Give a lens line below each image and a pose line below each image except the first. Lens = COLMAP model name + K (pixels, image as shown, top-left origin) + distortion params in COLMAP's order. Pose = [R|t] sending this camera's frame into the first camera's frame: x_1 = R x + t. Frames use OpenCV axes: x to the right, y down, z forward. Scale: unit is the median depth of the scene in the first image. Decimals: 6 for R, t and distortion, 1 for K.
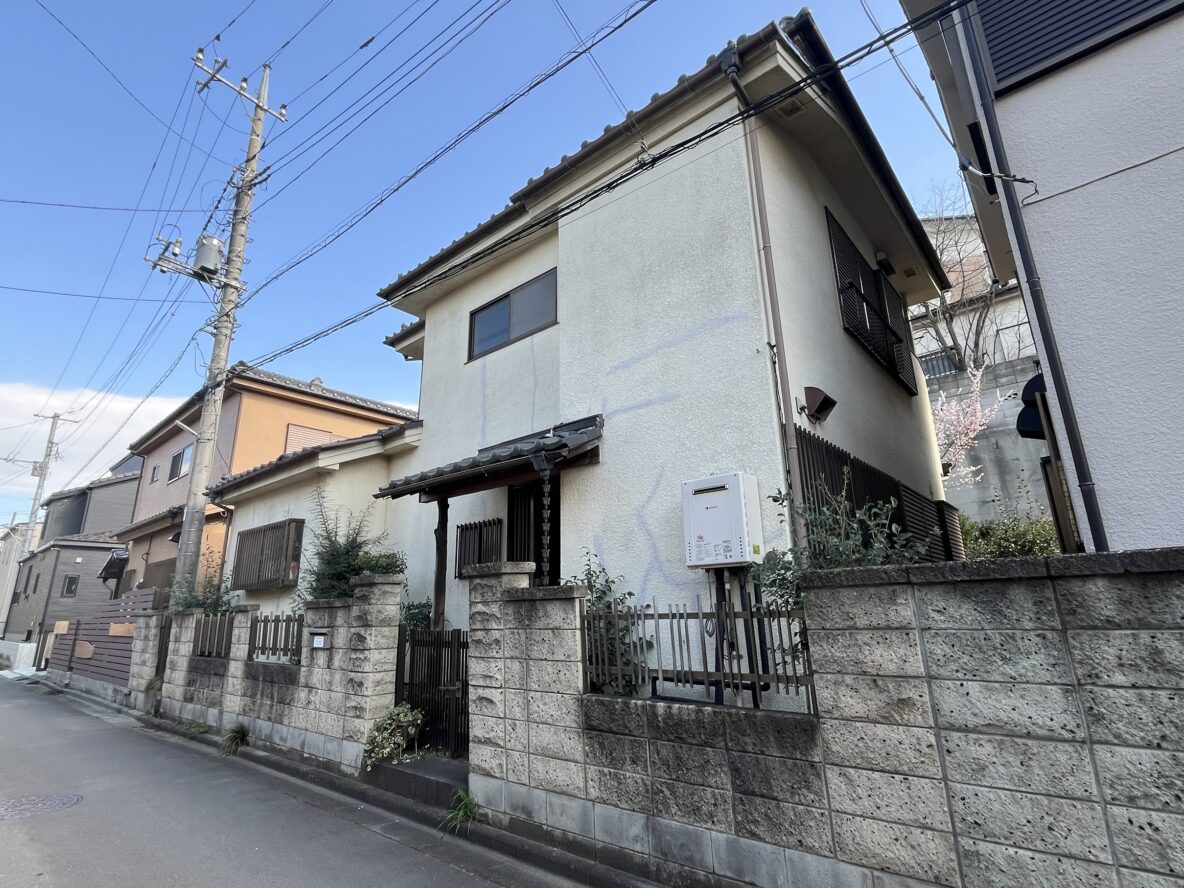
lens RADIAL K [[590.0, 0, 591.4], [0, 590.0, 445.7], [0, 0, 1]] dist [-0.001931, -0.000075]
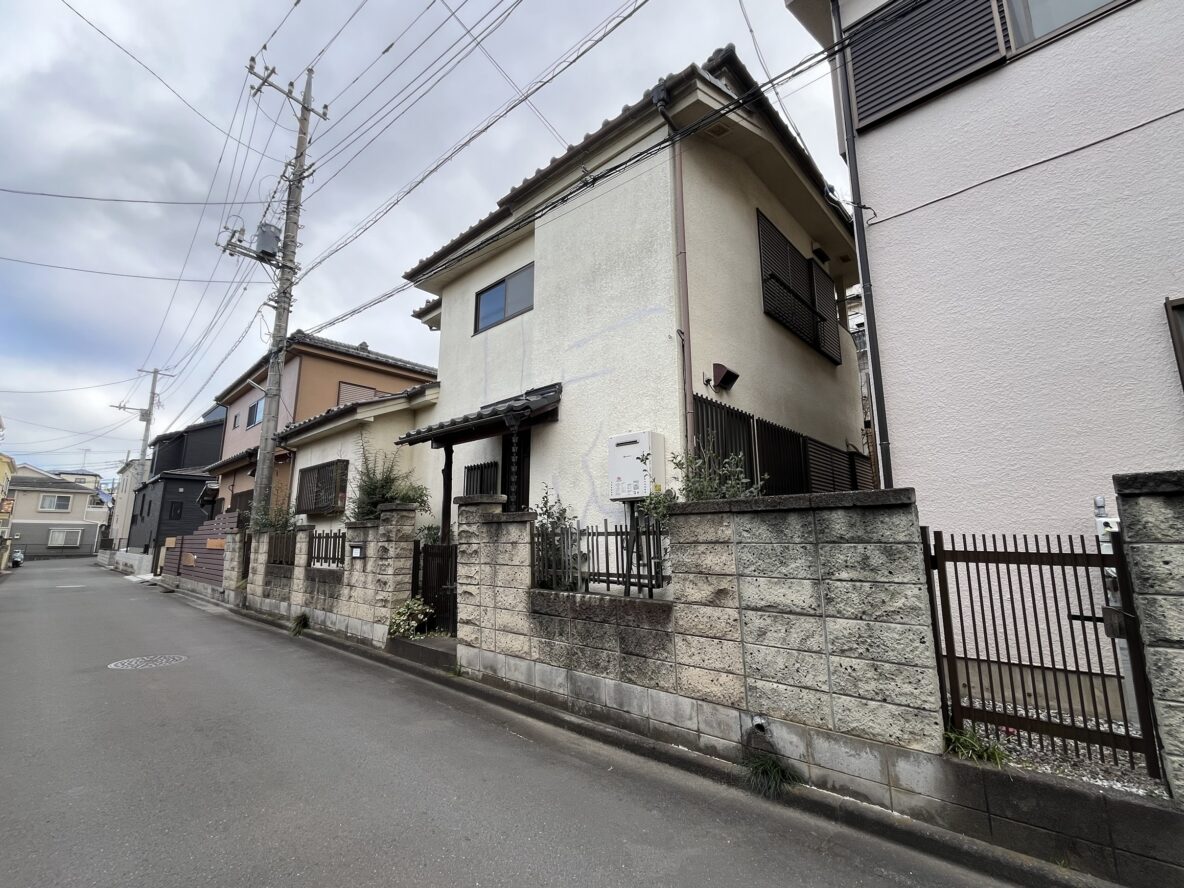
lens RADIAL K [[512.8, 0, 590.9], [0, 512.8, 445.1], [0, 0, 1]] dist [-0.001778, 0.000081]
pose [[0.999224, 0.011414, -0.037698, 0.130501], [-0.007923, 0.995774, 0.091494, -0.021159], [0.038583, -0.091124, 0.995092, -0.128071]]
